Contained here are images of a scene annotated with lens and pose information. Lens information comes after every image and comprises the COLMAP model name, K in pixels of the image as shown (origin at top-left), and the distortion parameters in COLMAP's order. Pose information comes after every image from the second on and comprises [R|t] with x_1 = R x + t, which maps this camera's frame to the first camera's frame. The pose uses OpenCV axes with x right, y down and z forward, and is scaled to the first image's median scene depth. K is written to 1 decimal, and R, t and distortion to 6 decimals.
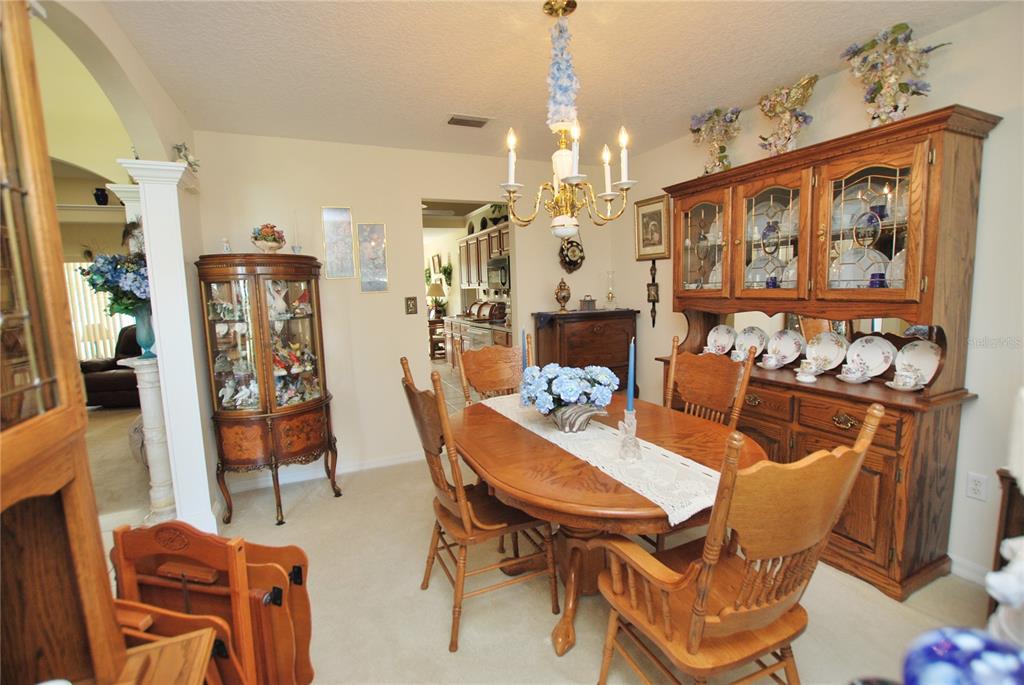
lens RADIAL K [[453.6, 0, 502.0], [0, 453.6, 339.8], [0, 0, 1]] dist [-0.025308, 0.000058]
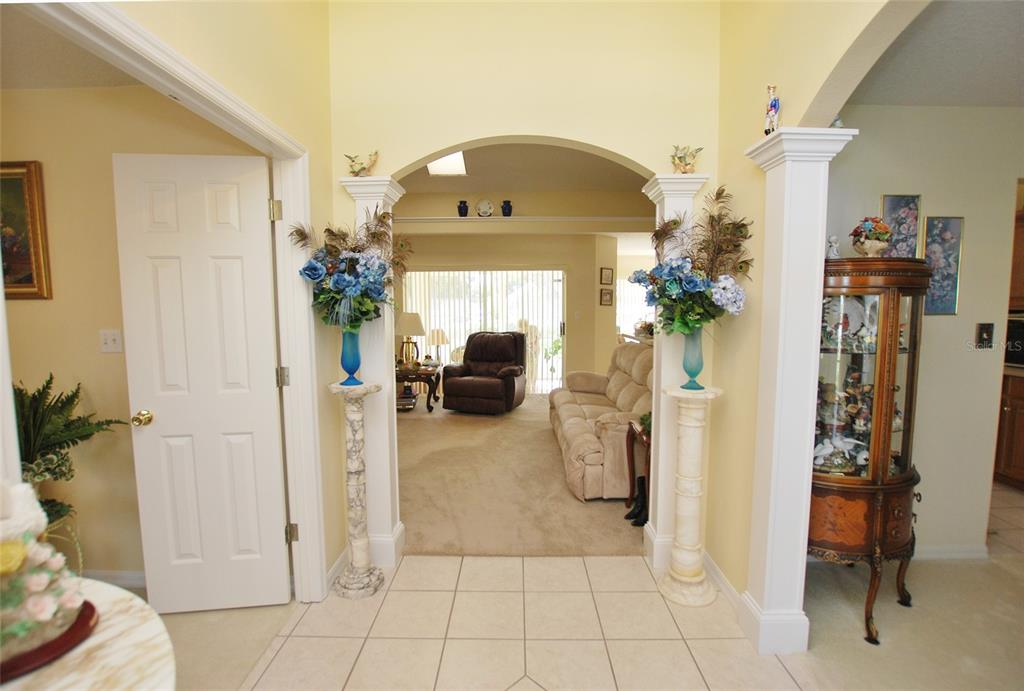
lens RADIAL K [[469.8, 0, 512.0], [0, 469.8, 345.5], [0, 0, 1]] dist [-0.015139, -0.000177]
pose [[0.913420, 0.063205, -0.402080, -1.238840], [-0.071300, 0.997441, -0.005183, -0.013029], [0.400724, 0.033403, 0.915590, 0.160136]]
